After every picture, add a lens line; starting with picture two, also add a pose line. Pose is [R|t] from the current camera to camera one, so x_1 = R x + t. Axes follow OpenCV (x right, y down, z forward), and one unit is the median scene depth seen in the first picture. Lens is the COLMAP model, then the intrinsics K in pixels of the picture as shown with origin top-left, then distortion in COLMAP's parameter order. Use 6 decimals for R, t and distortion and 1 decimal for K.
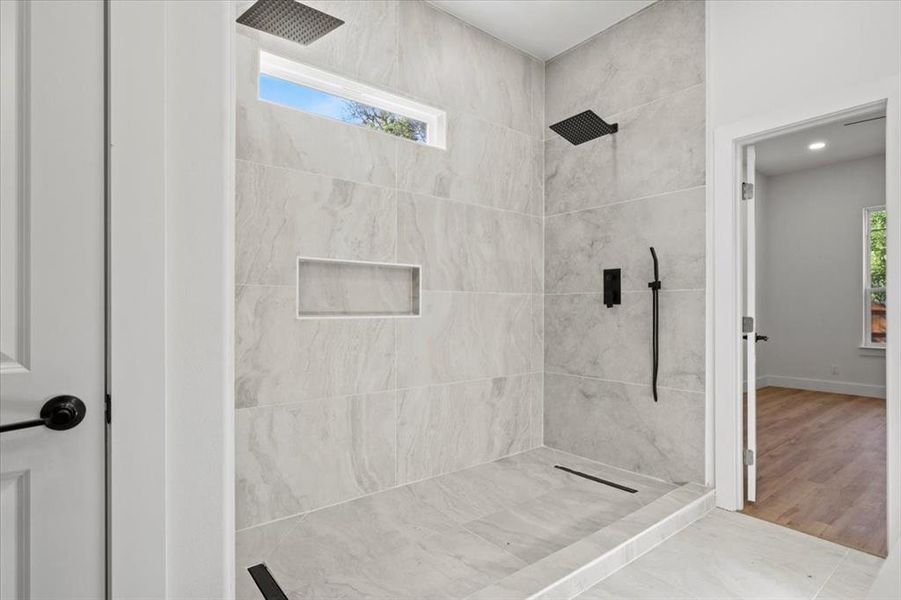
lens RADIAL K [[457.0, 0, 450.5], [0, 457.0, 308.3], [0, 0, 1]] dist [-0.021611, 0.012867]
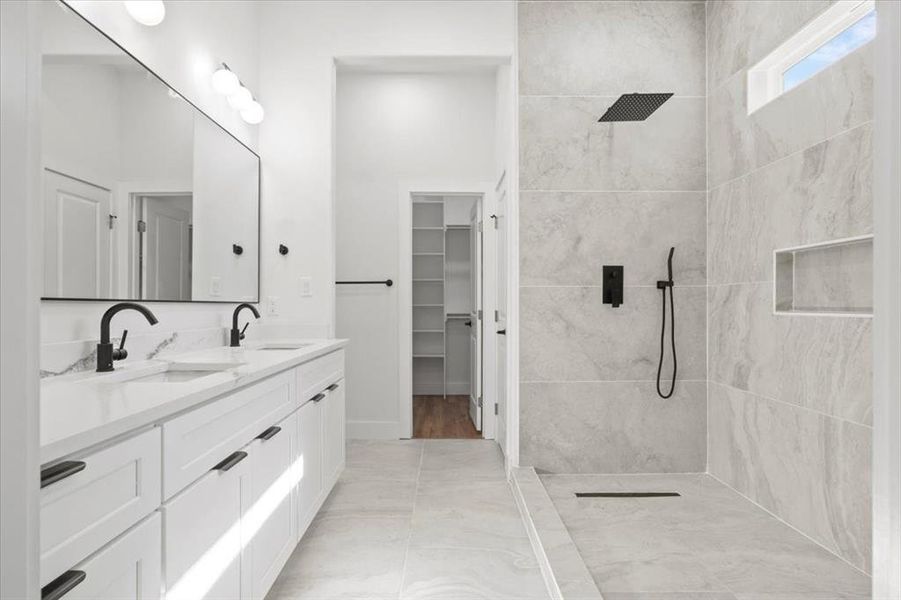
lens RADIAL K [[455.3, 0, 455.9], [0, 455.3, 305.0], [0, 0, 1]] dist [-0.021930, 0.017128]
pose [[-0.595268, -0.001029, -0.803527, 0.764891], [0.000983, 0.999997, -0.002009, 0.004029], [0.803527, -0.001985, -0.595265, 0.927891]]
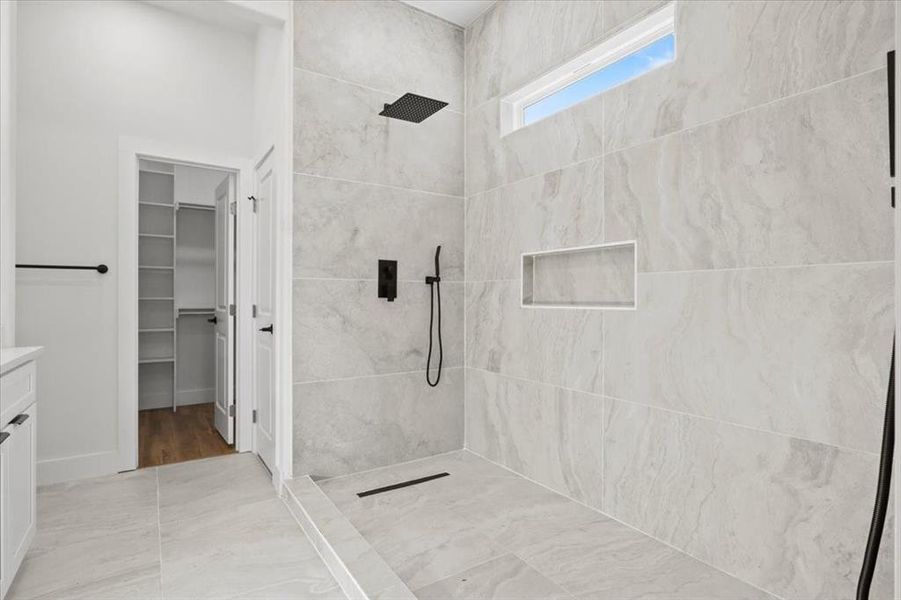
lens RADIAL K [[450.4, 0, 453.4], [0, 450.4, 298.1], [0, 0, 1]] dist [-0.020966, 0.012817]
pose [[-0.068126, -0.003688, -0.997670, 0.744499], [-0.001350, 0.999993, -0.003604, 0.003840], [0.997676, 0.001102, -0.068130, 0.815416]]
